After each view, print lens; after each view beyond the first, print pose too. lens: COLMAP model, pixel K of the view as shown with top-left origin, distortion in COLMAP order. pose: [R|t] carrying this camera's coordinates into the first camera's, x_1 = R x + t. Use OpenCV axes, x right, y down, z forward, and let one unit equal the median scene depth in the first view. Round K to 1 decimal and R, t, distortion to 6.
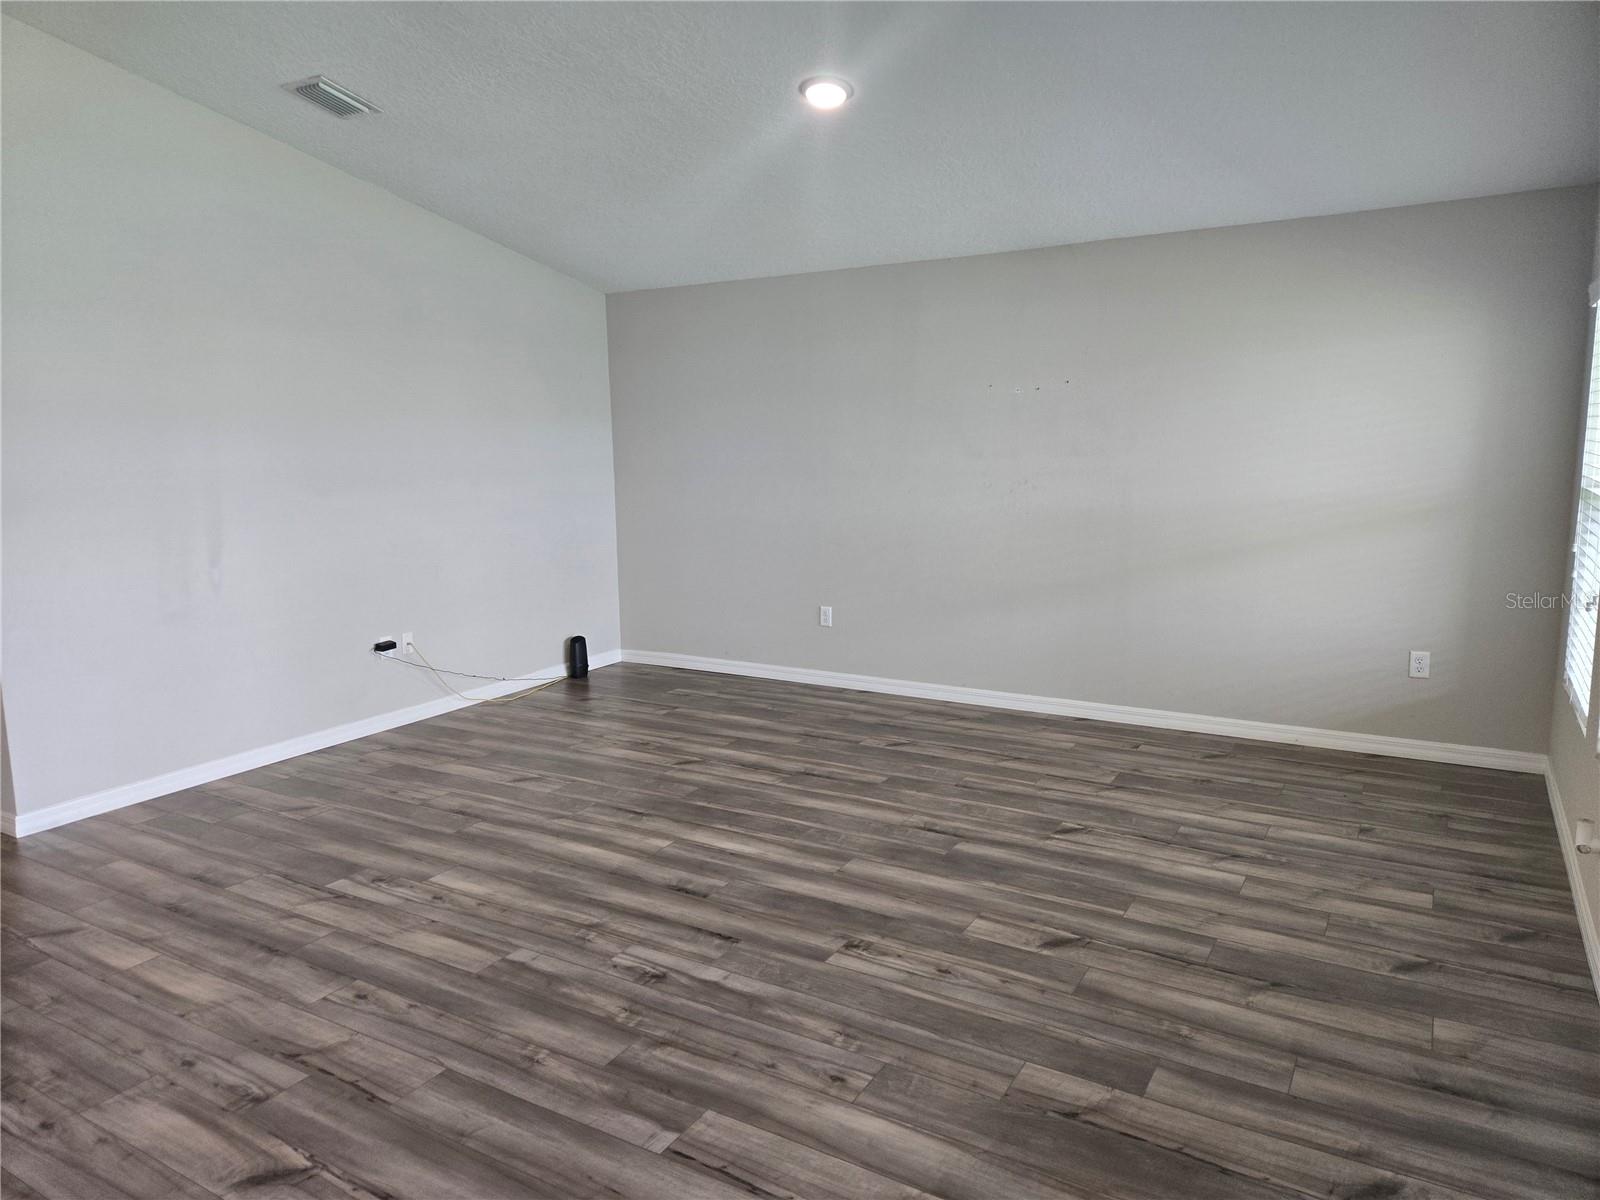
lens RADIAL K [[1073.6, 0, 793.2], [0, 1073.6, 592.6], [0, 0, 1]] dist [0.060332, -0.047365]
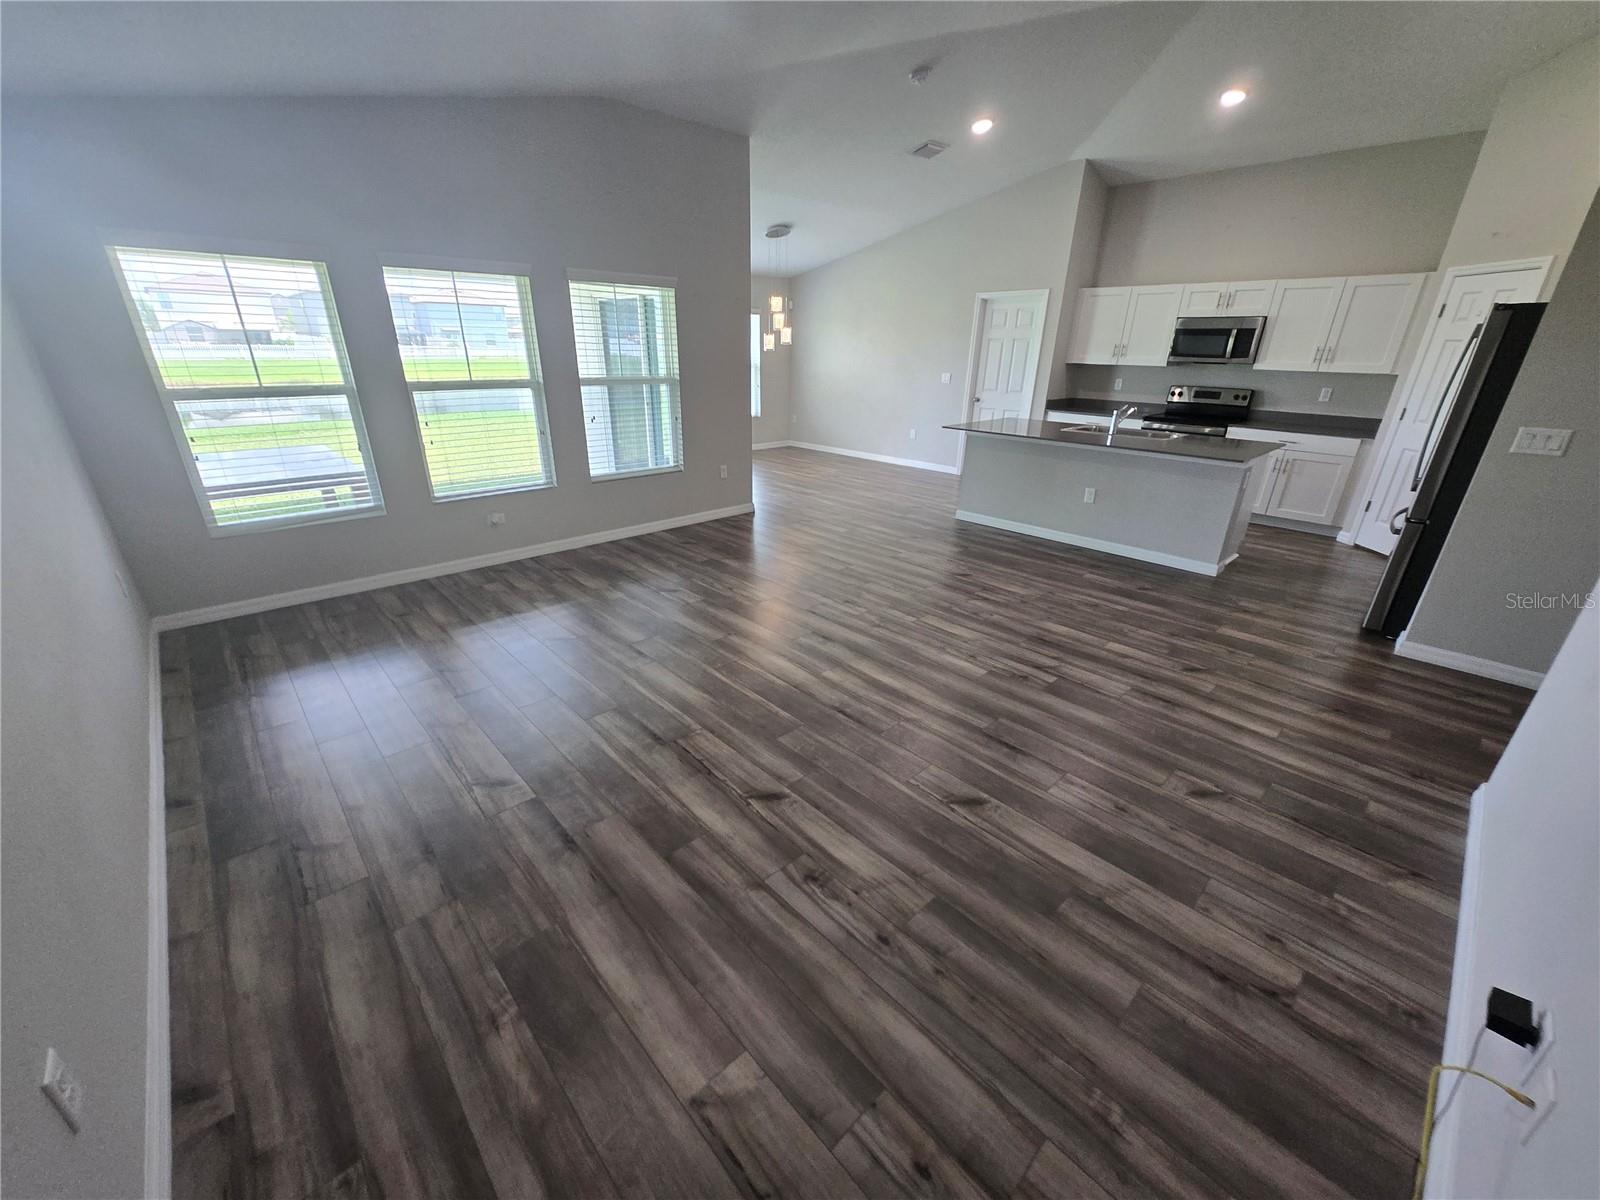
lens RADIAL K [[626.2, 0, 789.1], [0, 626.2, 612.7], [0, 0, 1]] dist [0.004249, -0.001651]
pose [[-0.959106, -0.107672, 0.261767, -0.318330], [0.044803, 0.855409, 0.516012, -0.285383], [-0.279478, 0.506638, -0.815604, 1.901554]]
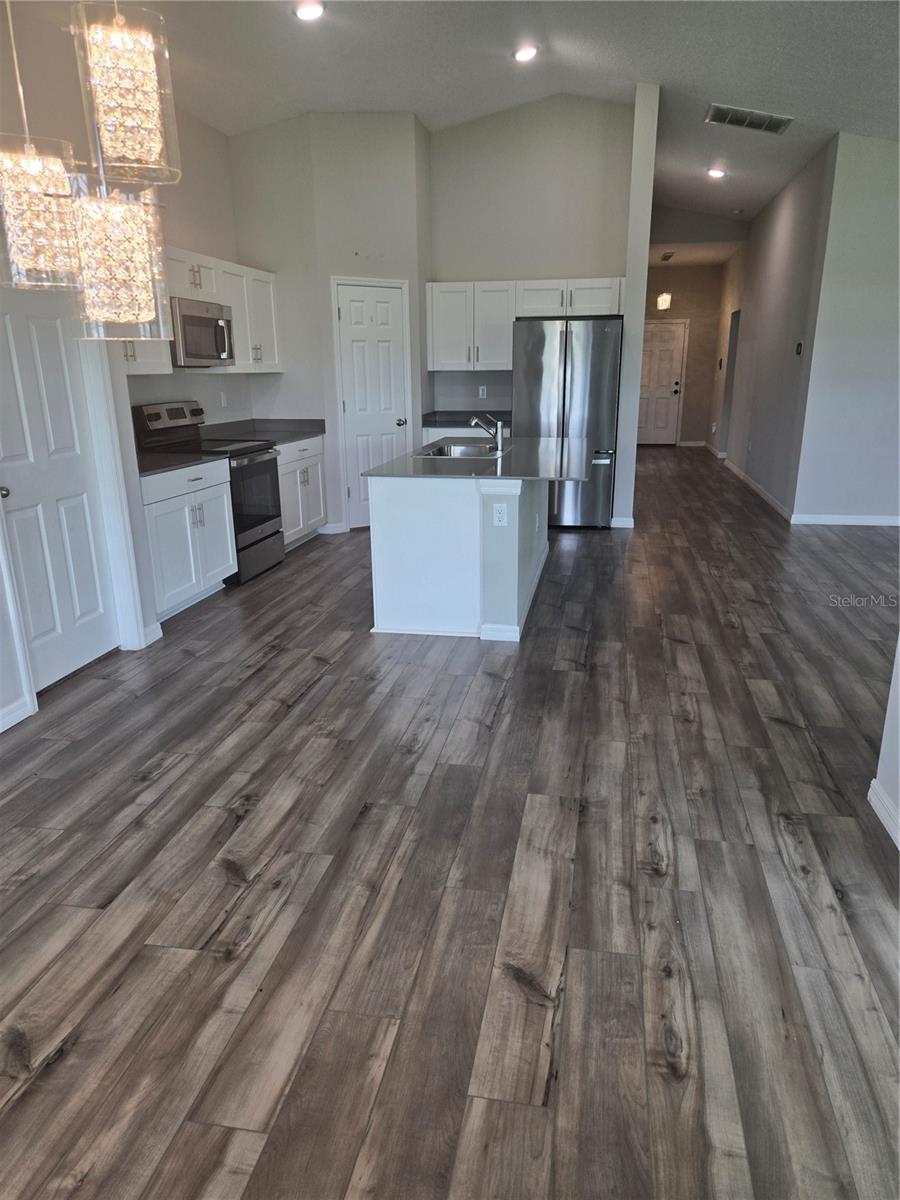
lens RADIAL K [[805.2, 0, 460.1], [0, 805.2, 615.2], [0, 0, 1]] dist [0.060332, -0.047365]
pose [[0.353214, 0.290006, -0.889458, 0.809252], [-0.136714, 0.956535, 0.257586, 0.072078], [0.925499, 0.030619, 0.377510, -0.390594]]
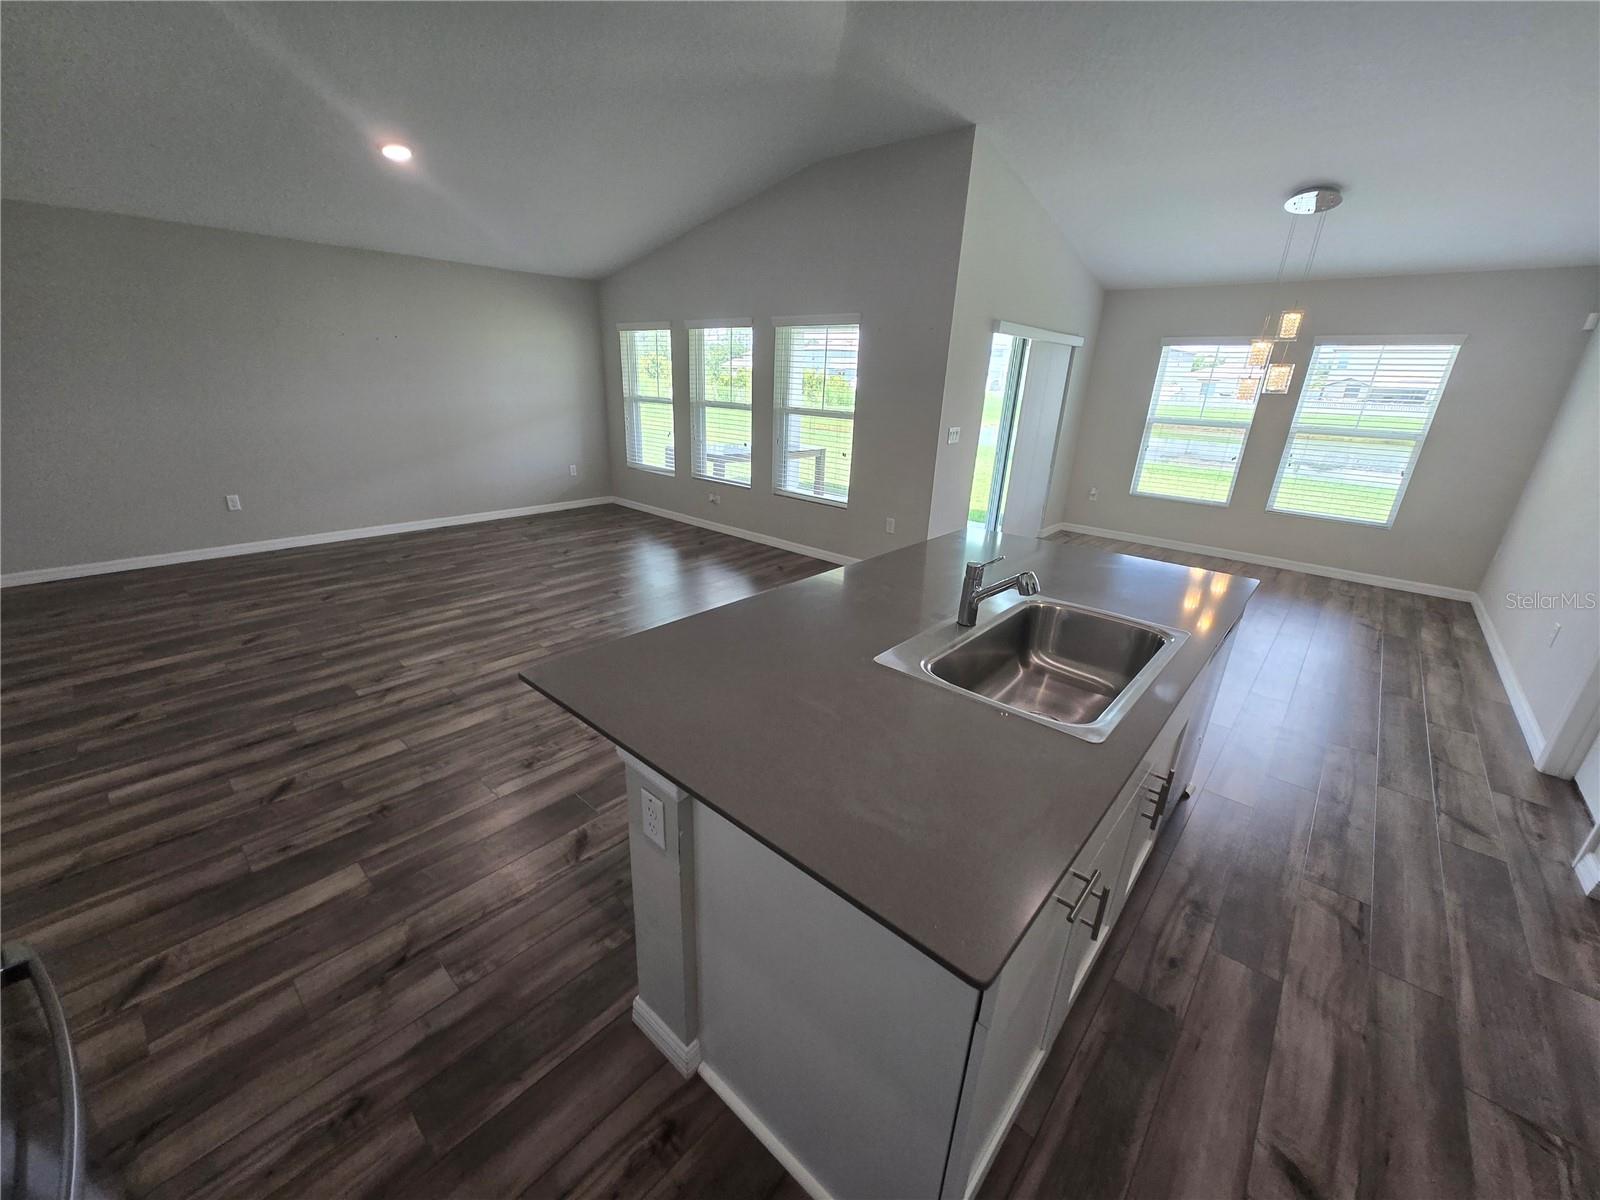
lens RADIAL K [[626.2, 0, 789.1], [0, 626.2, 609.5], [0, 0, 1]] dist [0.004249, -0.001651]
pose [[0.193061, -0.324425, 0.926000, -1.143828], [0.108742, 0.945016, 0.308416, -0.035125], [-0.975142, 0.041152, 0.217724, 0.279713]]
